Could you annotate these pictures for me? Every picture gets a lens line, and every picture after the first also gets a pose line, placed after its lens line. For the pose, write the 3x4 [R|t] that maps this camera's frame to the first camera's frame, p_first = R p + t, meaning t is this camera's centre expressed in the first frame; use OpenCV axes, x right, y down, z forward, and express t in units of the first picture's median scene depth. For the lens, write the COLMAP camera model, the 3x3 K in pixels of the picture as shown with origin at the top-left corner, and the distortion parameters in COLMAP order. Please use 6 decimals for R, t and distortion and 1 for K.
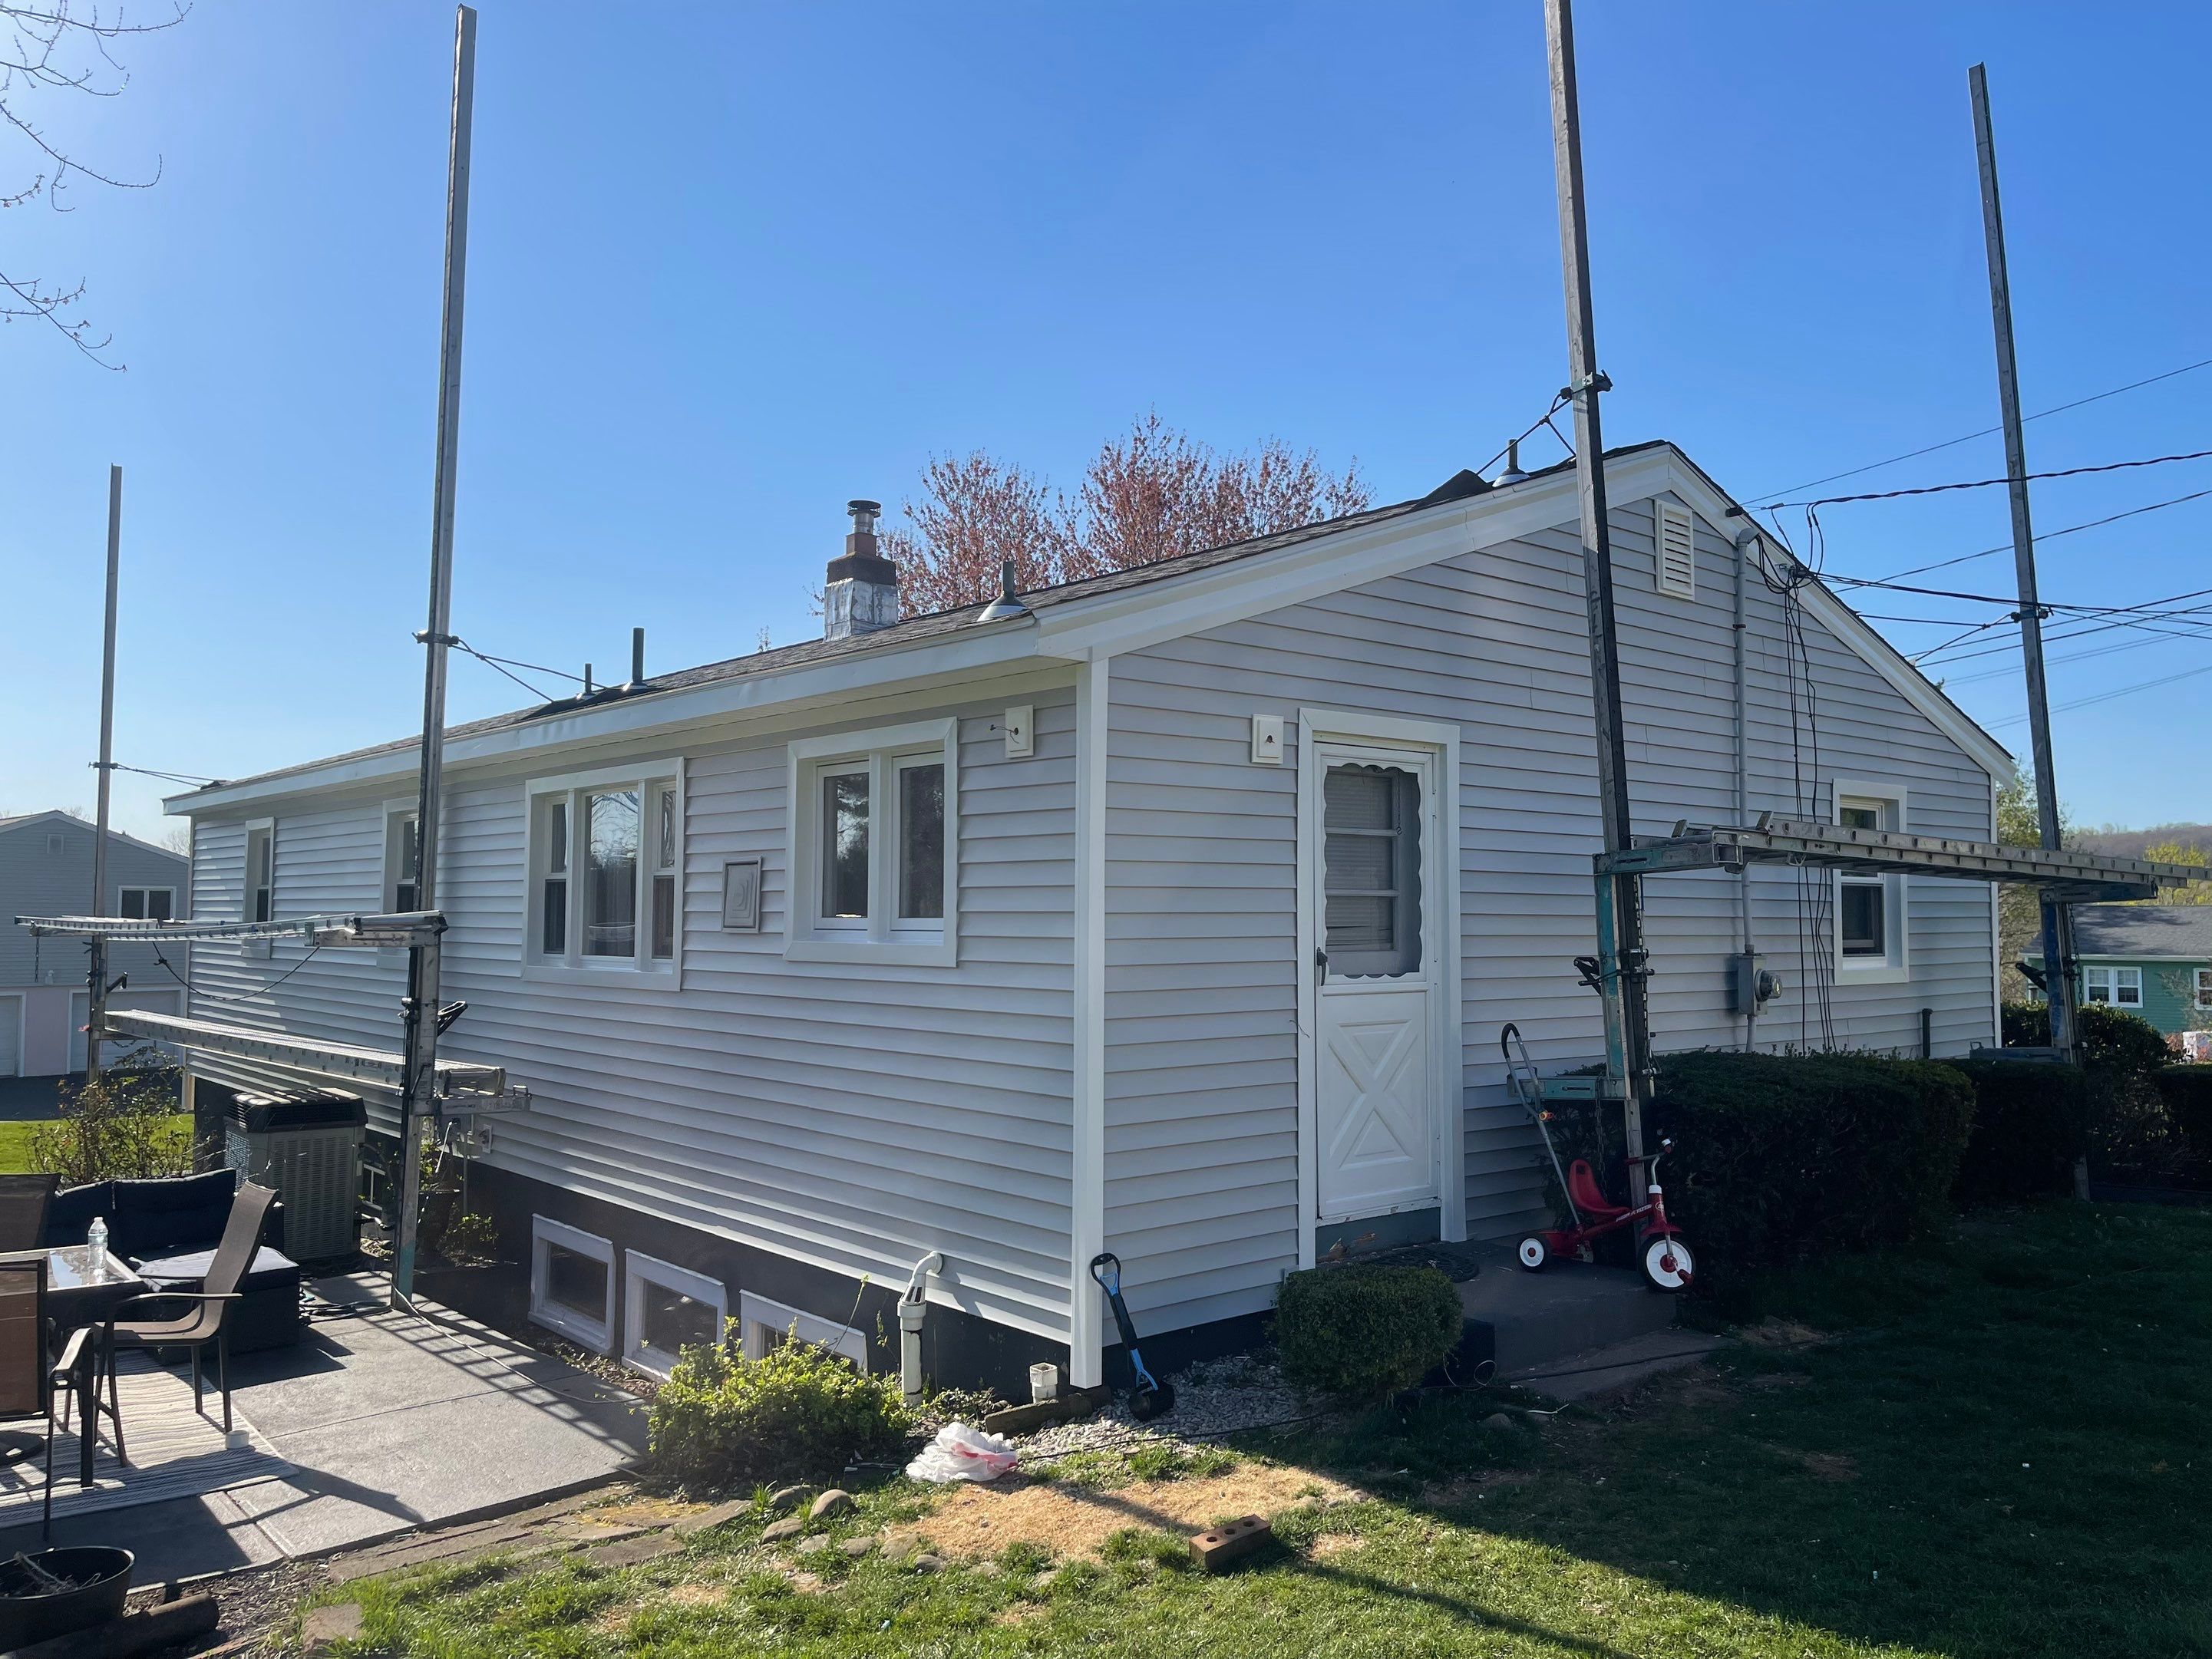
lens RADIAL K [[1628.1, 0, 1168.7], [0, 1628.1, 822.8], [0, 0, 1]] dist [0.074096, -0.083463]
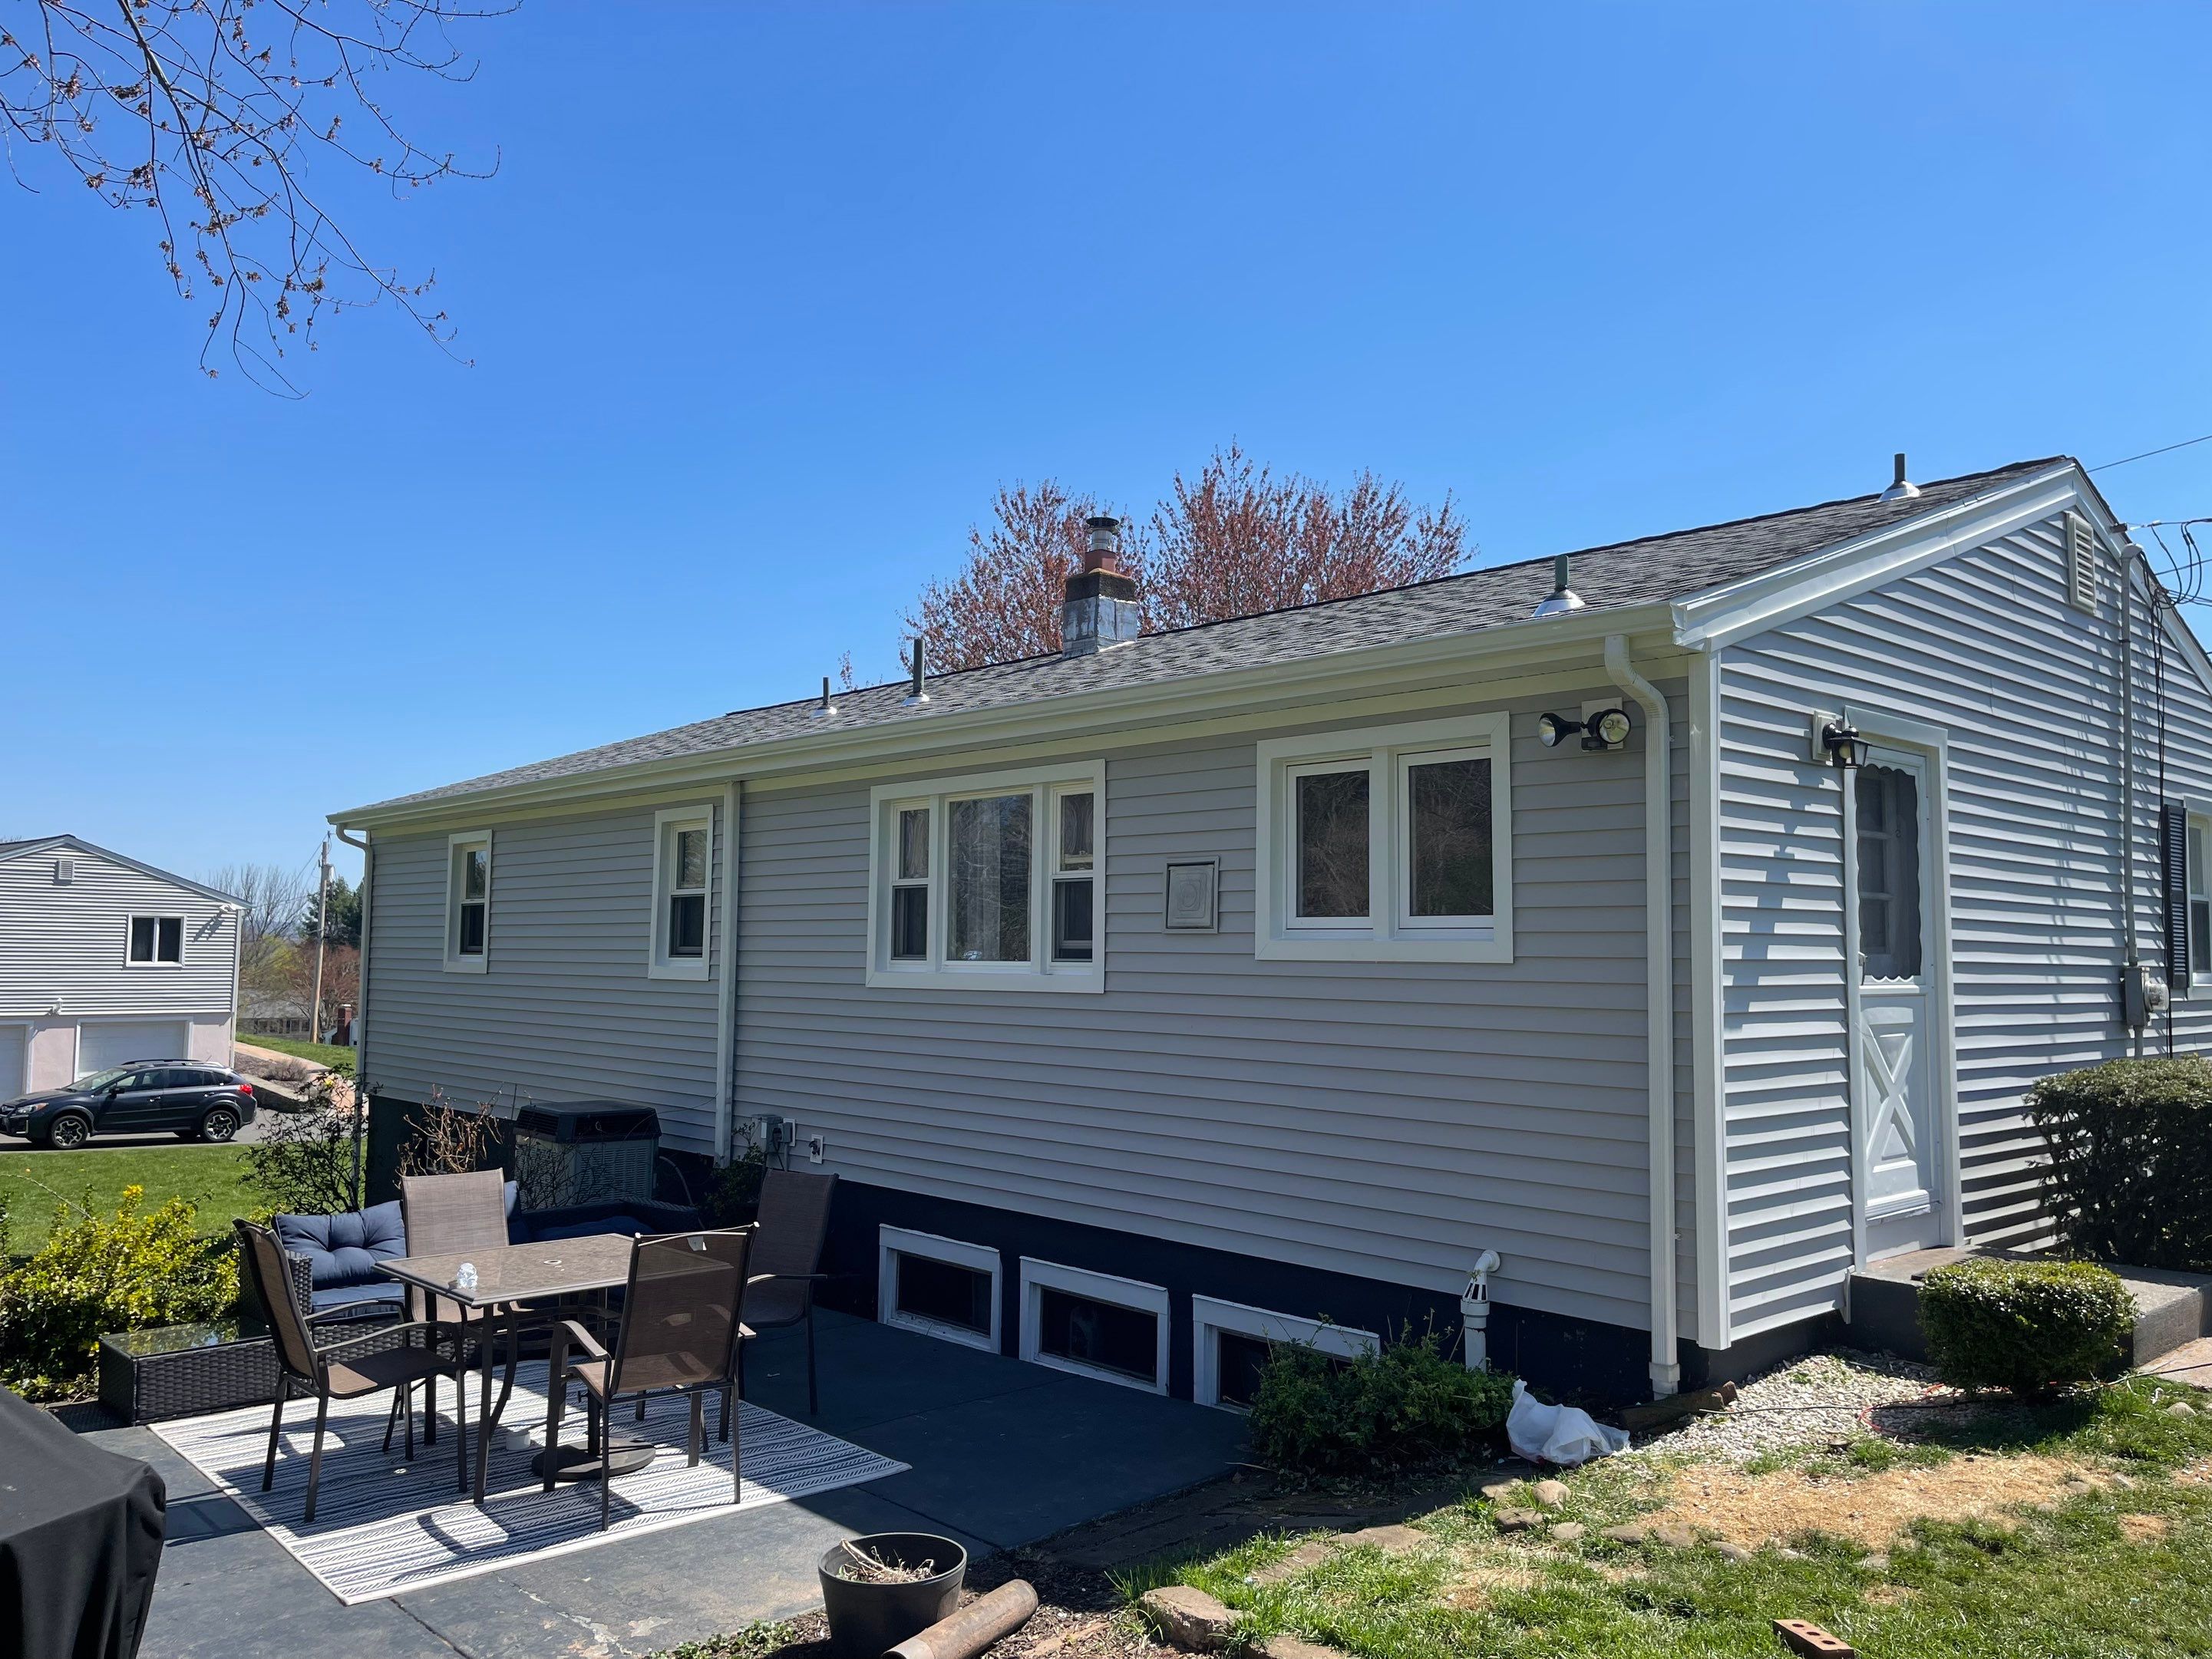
lens RADIAL K [[1628.1, 0, 1168.7], [0, 1628.1, 822.8], [0, 0, 1]] dist [0.074096, -0.083463]
pose [[0.999325, 0.007591, 0.035953, -0.278597], [-0.006728, 0.999688, -0.024066, 0.020966], [-0.036125, 0.023808, 0.999064, 0.005806]]
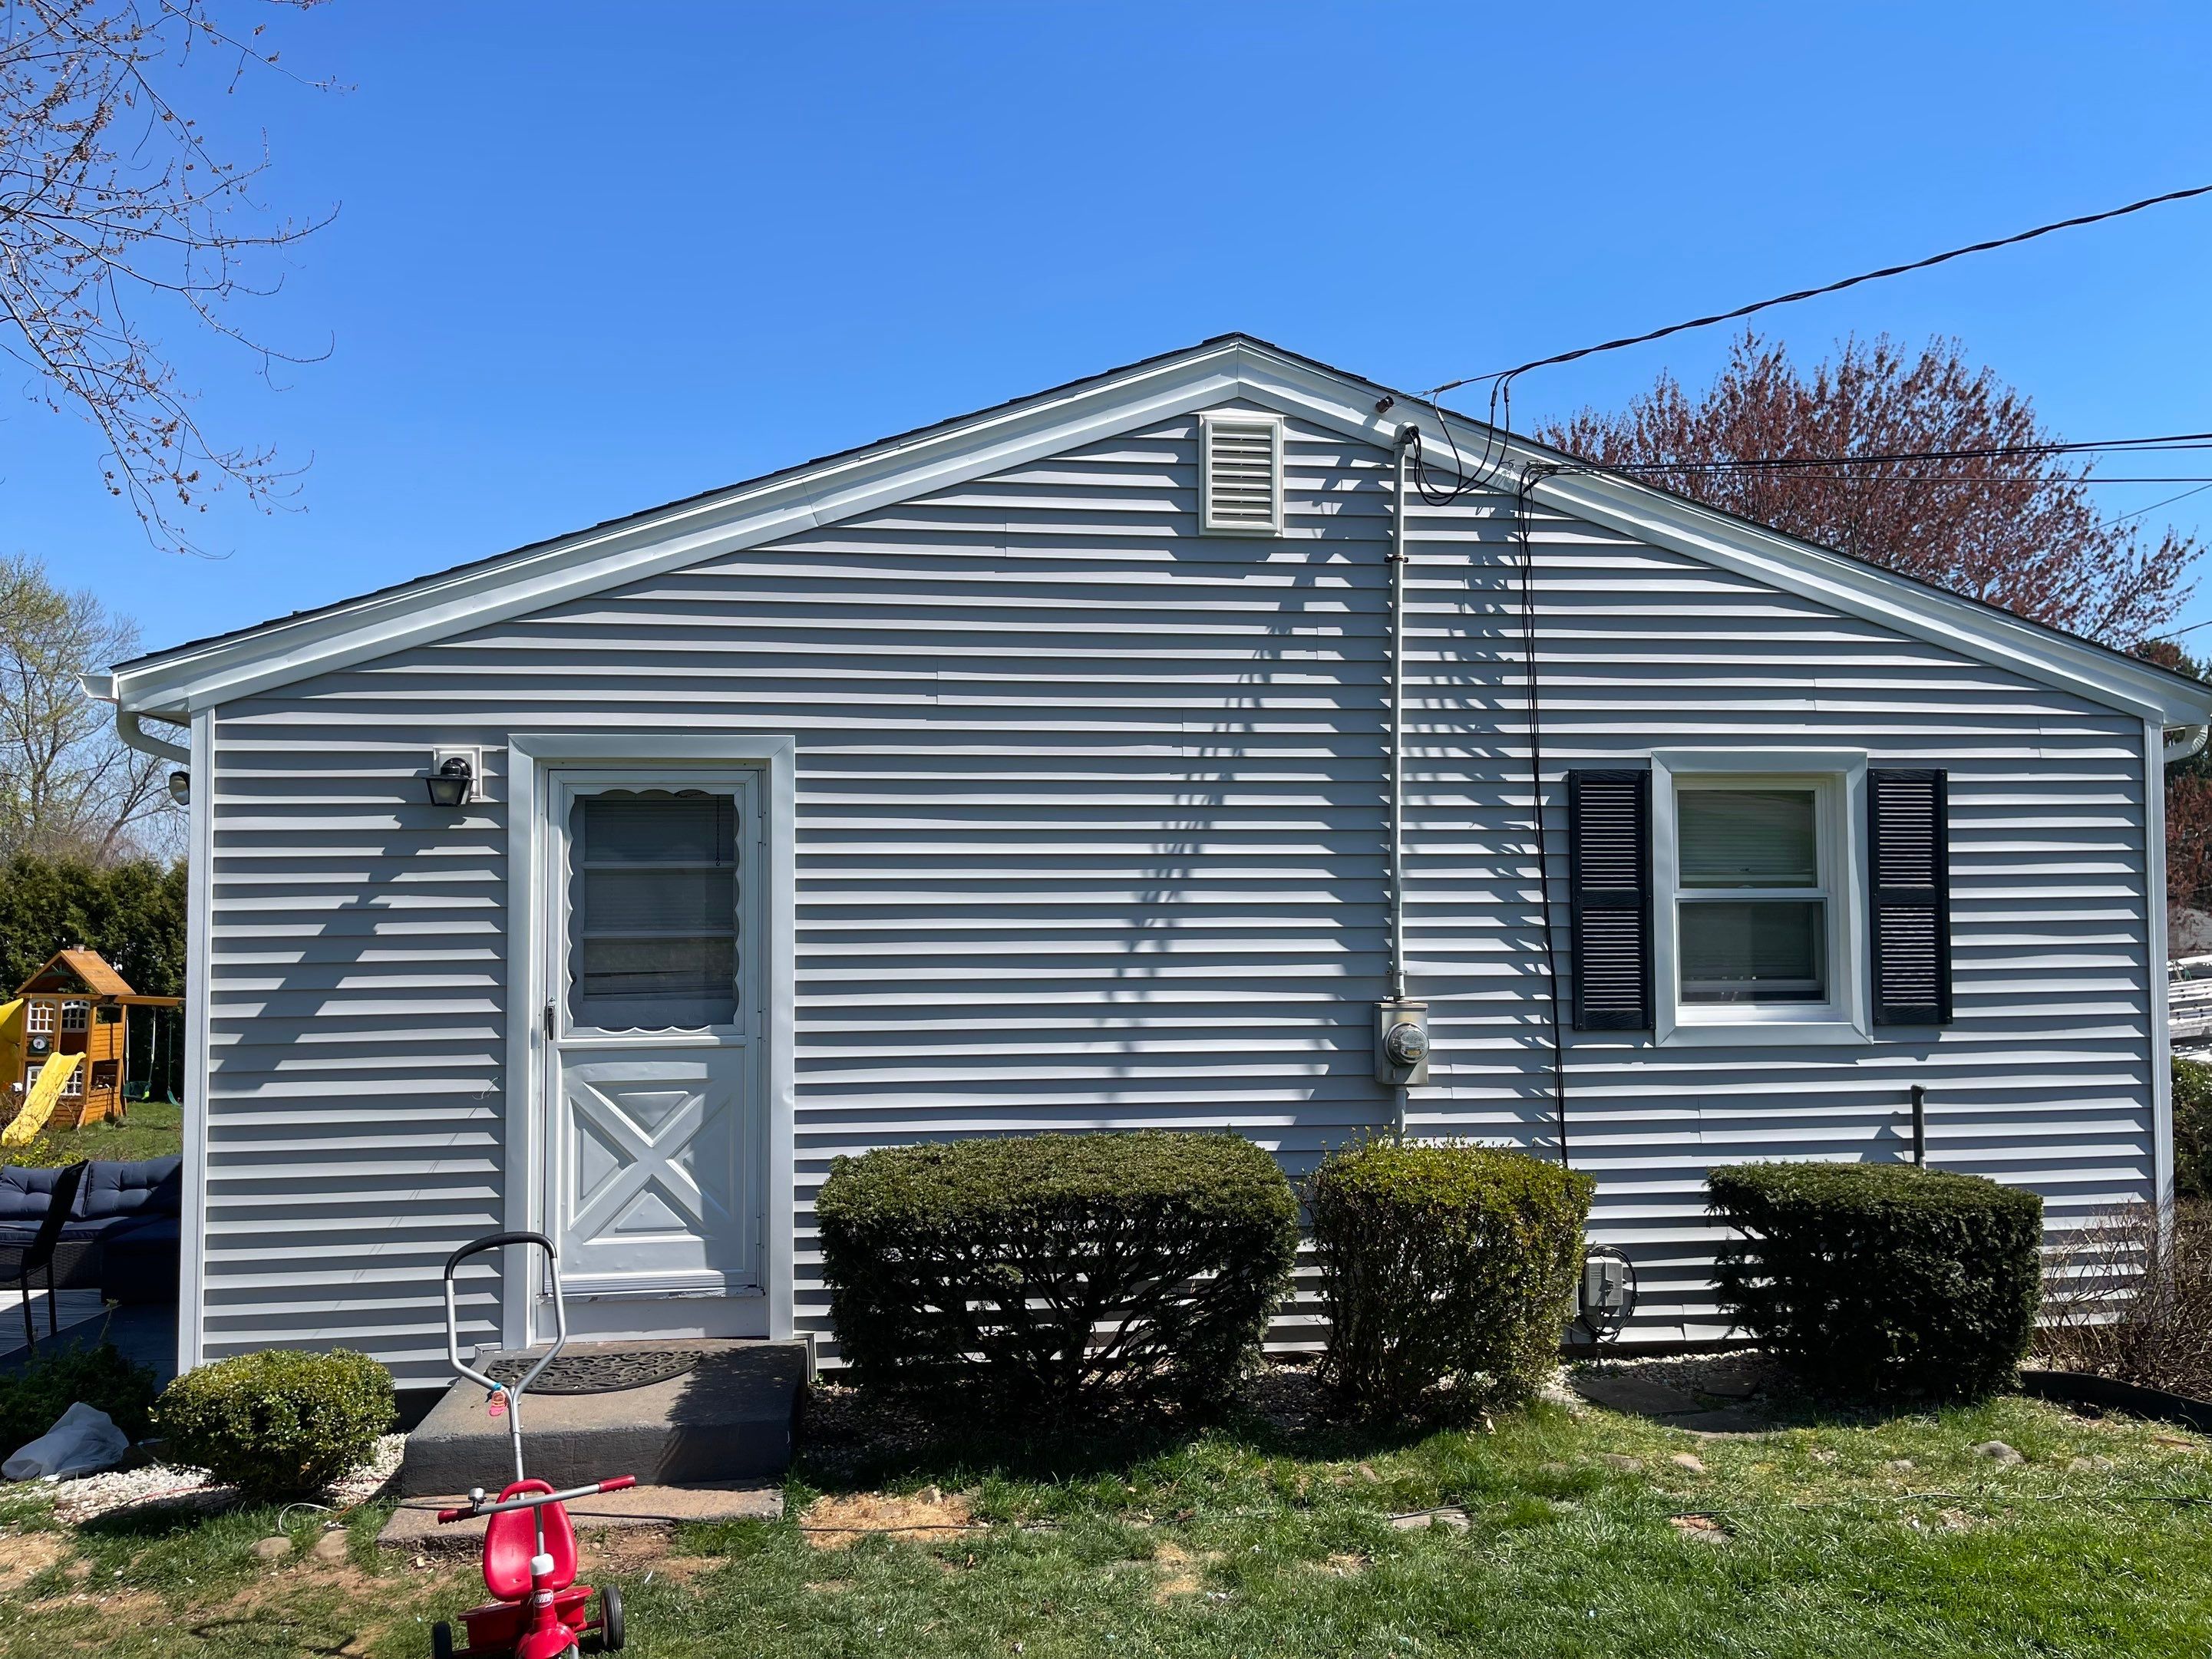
lens RADIAL K [[1628.1, 0, 1168.7], [0, 1628.1, 822.8], [0, 0, 1]] dist [0.074096, -0.083463]
pose [[0.825924, -0.036559, -0.562595, 0.684911], [0.042078, 0.999109, -0.003151, -0.002432], [0.562209, -0.021070, 0.826727, 0.335249]]
